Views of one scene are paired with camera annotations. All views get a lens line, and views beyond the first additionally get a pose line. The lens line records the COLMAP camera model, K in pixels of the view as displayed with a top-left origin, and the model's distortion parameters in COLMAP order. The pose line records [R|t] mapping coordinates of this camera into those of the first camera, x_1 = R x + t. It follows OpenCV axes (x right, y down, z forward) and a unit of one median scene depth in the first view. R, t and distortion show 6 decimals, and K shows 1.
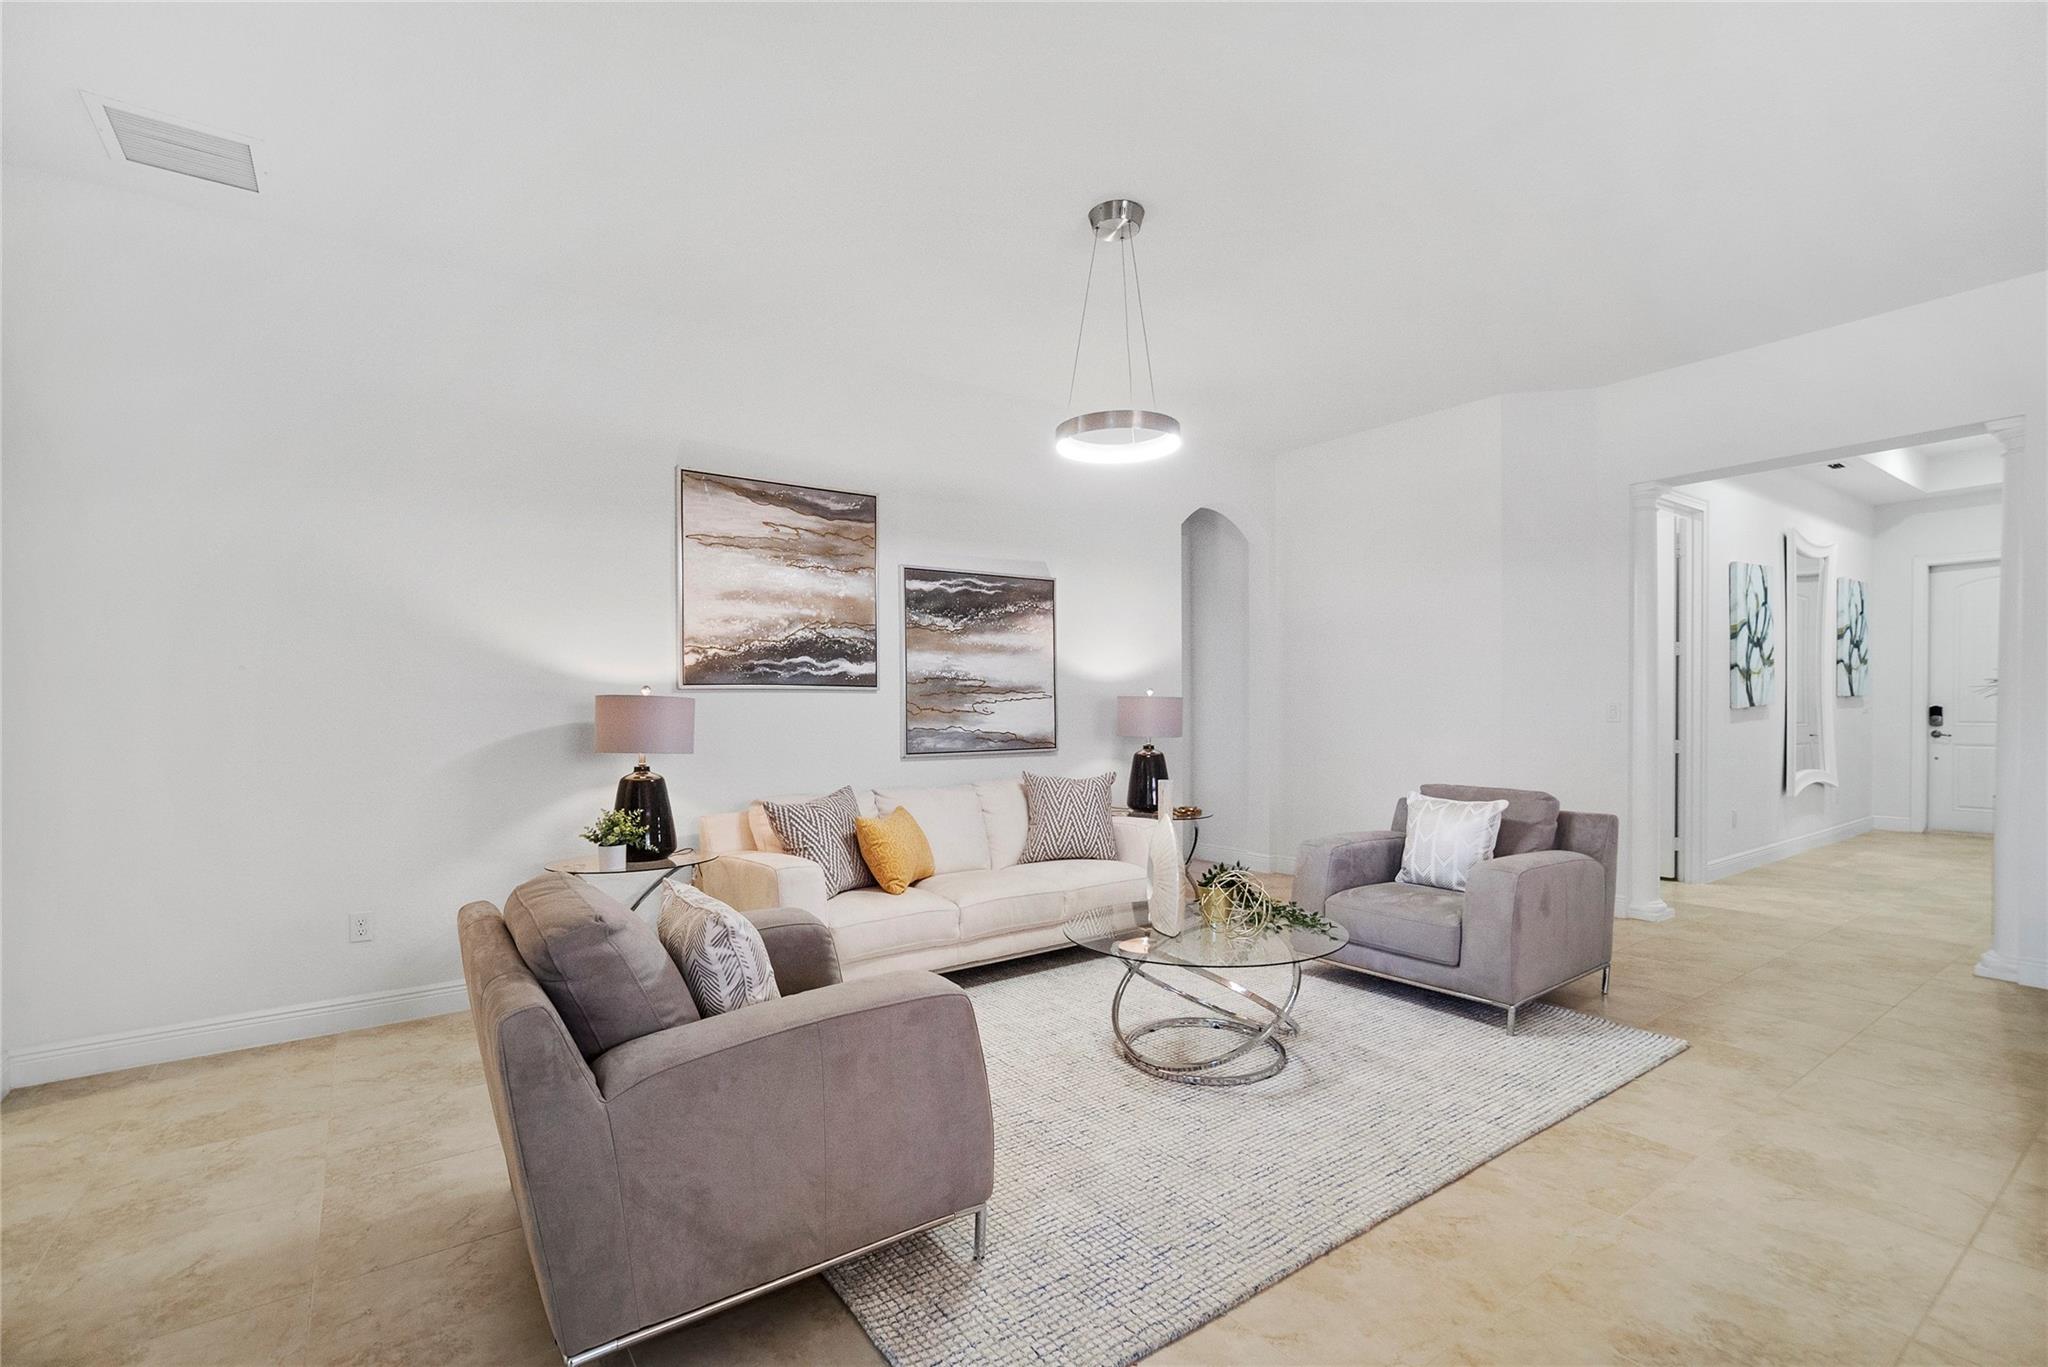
lens RADIAL K [[928.4, 0, 1028.5], [0, 928.4, 721.1], [0, 0, 1]] dist [-0.019005, 0.000195]
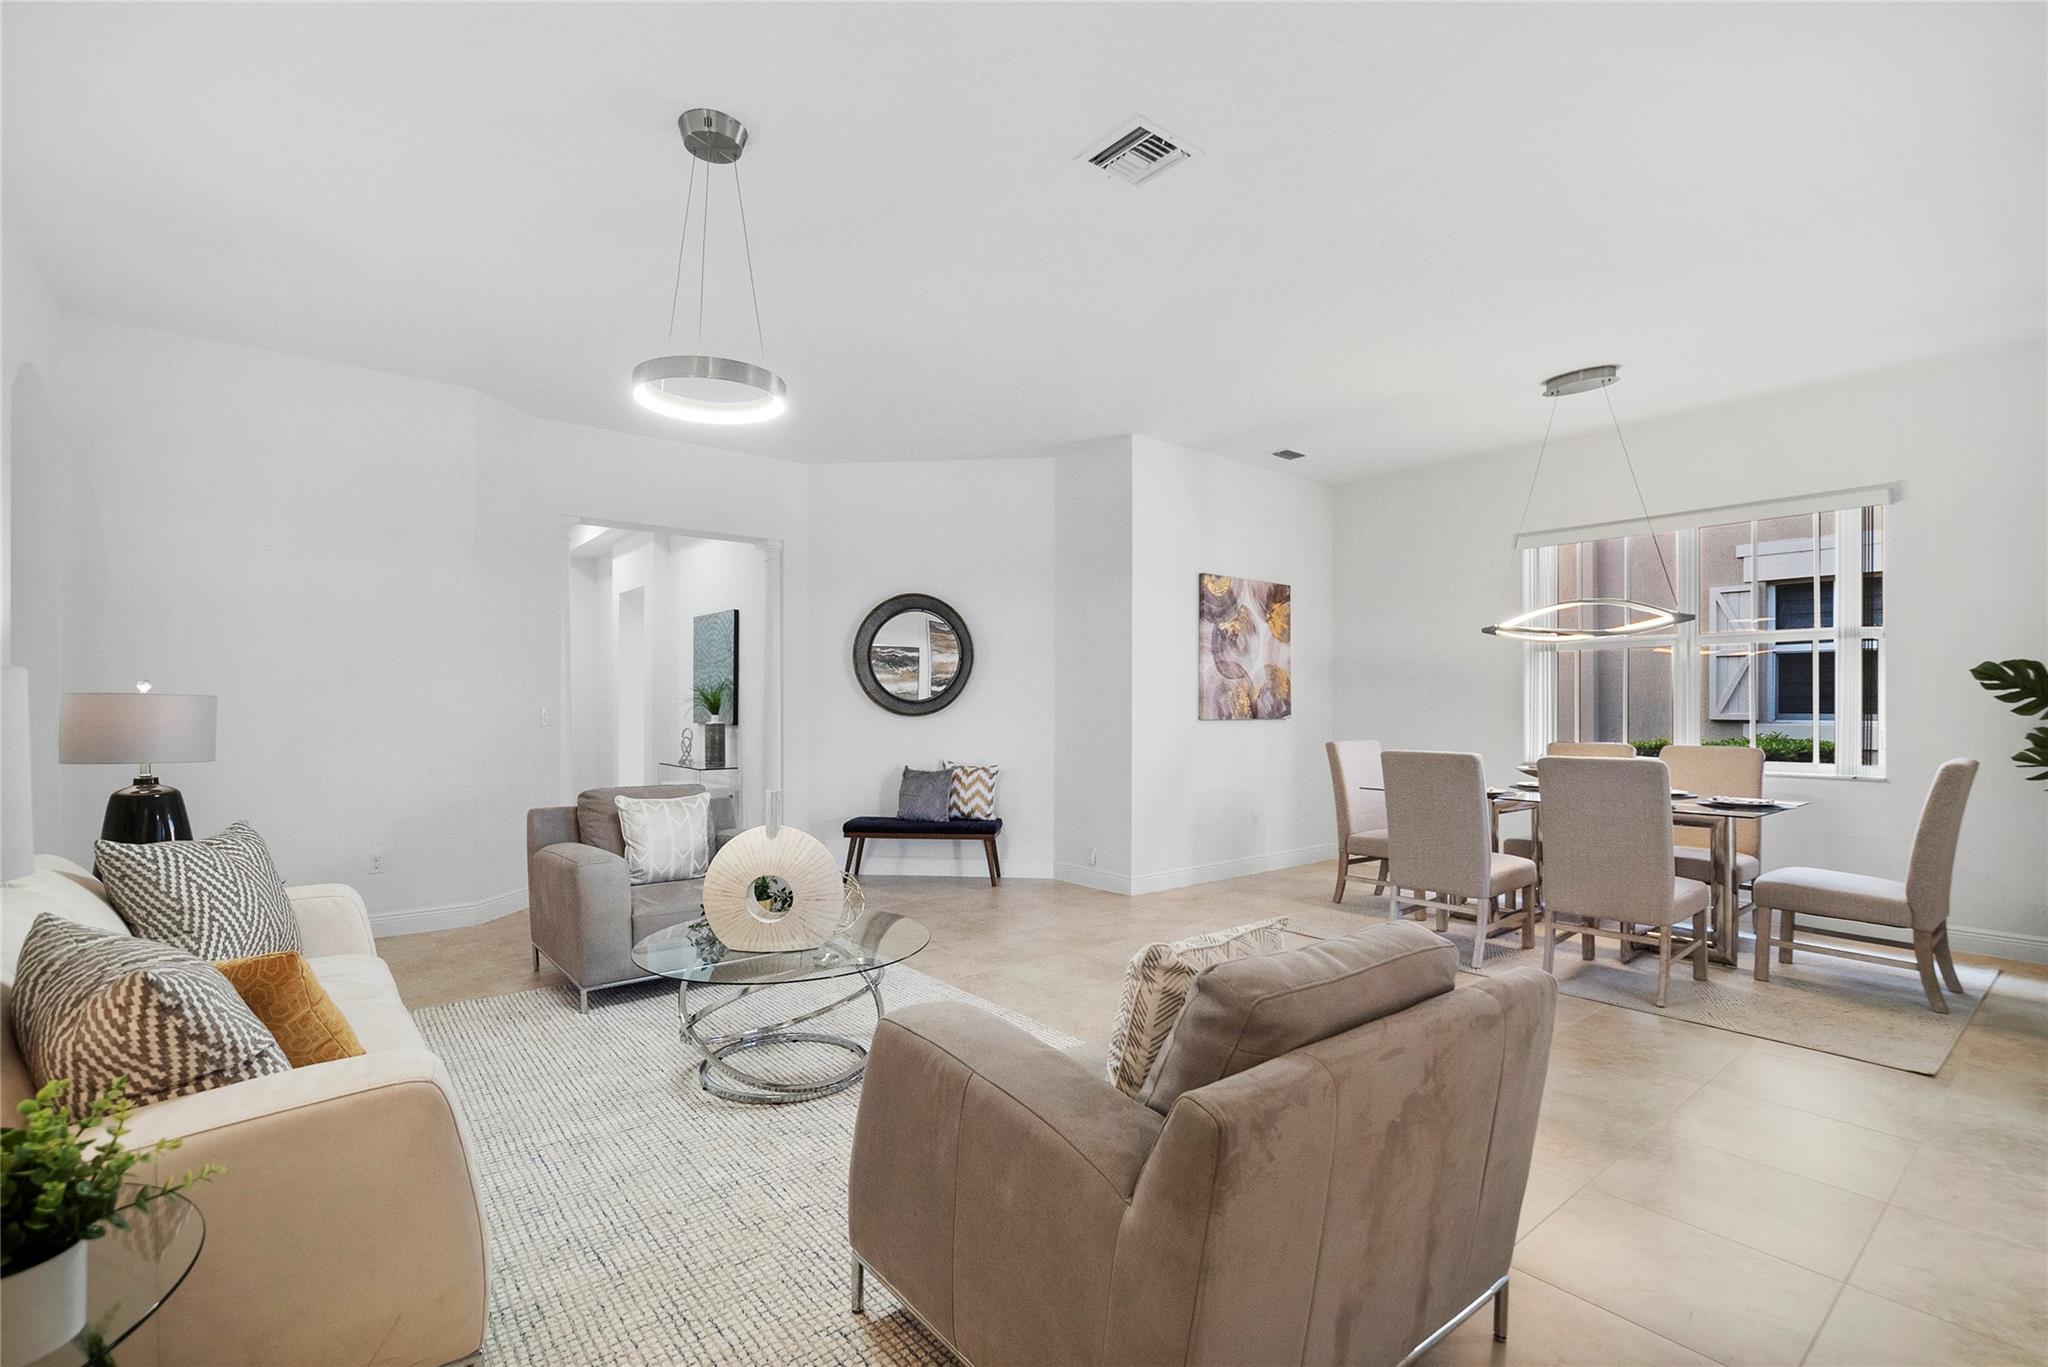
lens RADIAL K [[951.5, 0, 1023.2], [0, 951.5, 707.7], [0, 0, 1]] dist [-0.001541, 0.000614]
pose [[-0.057861, 0.005685, 0.998308, -0.579261], [0.016307, 0.999856, -0.004749, -0.007011], [-0.998191, 0.016005, -0.057945, 0.558969]]
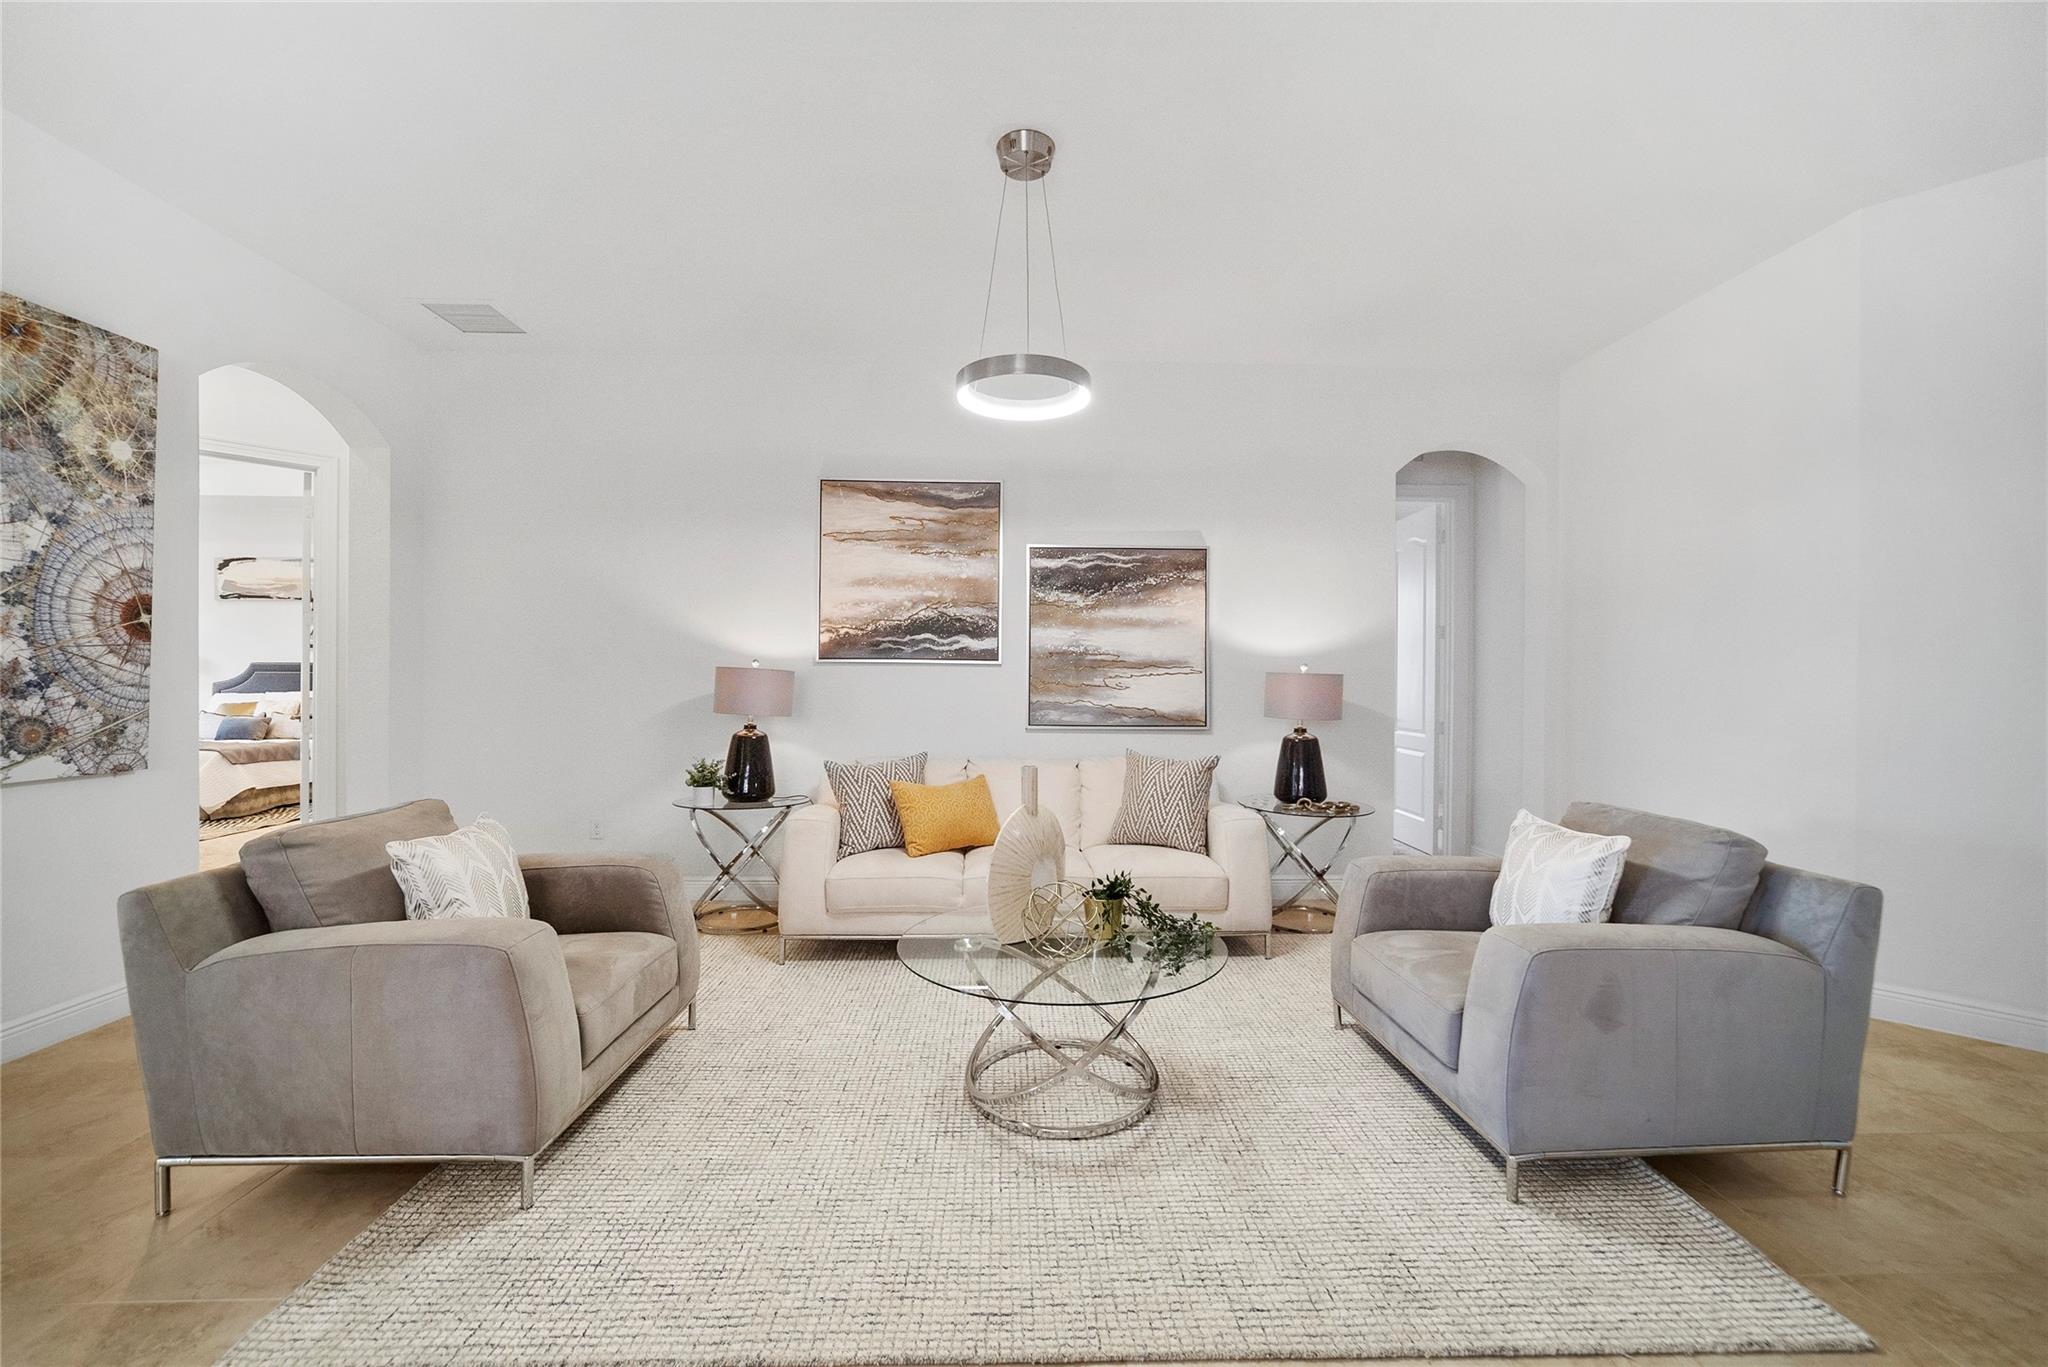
lens RADIAL K [[828.0, 0, 1025.8], [0, 828.0, 677.6], [0, 0, 1]] dist [-0.034165, 0.014635]
pose [[0.830561, 0.013500, -0.556764, 0.404101], [-0.023355, 0.999671, -0.010599, -0.008788], [0.556438, 0.021806, 0.830603, 0.237229]]
